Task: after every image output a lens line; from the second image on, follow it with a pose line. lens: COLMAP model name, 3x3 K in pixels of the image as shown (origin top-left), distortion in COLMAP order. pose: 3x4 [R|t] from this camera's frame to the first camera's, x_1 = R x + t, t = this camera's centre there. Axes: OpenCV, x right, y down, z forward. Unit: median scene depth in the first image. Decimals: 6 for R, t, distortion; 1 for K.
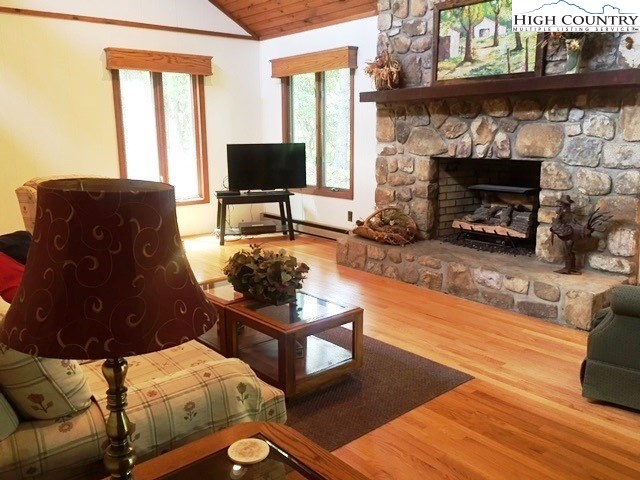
lens RADIAL K [[539.5, 0, 320.0], [0, 539.5, 240.0], [0, 0, 1]] dist [-0.004171, -0.015014]
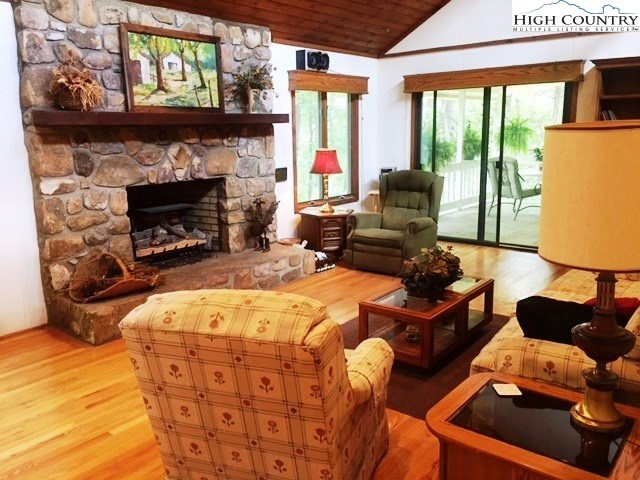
lens RADIAL K [[539.5, 0, 320.0], [0, 539.5, 240.0], [0, 0, 1]] dist [-0.004171, -0.015014]
pose [[-0.184180, -0.184237, 0.965471, -0.836008], [0.211003, 0.951963, 0.221912, -0.225258], [-0.959977, 0.244589, -0.136458, 0.926435]]
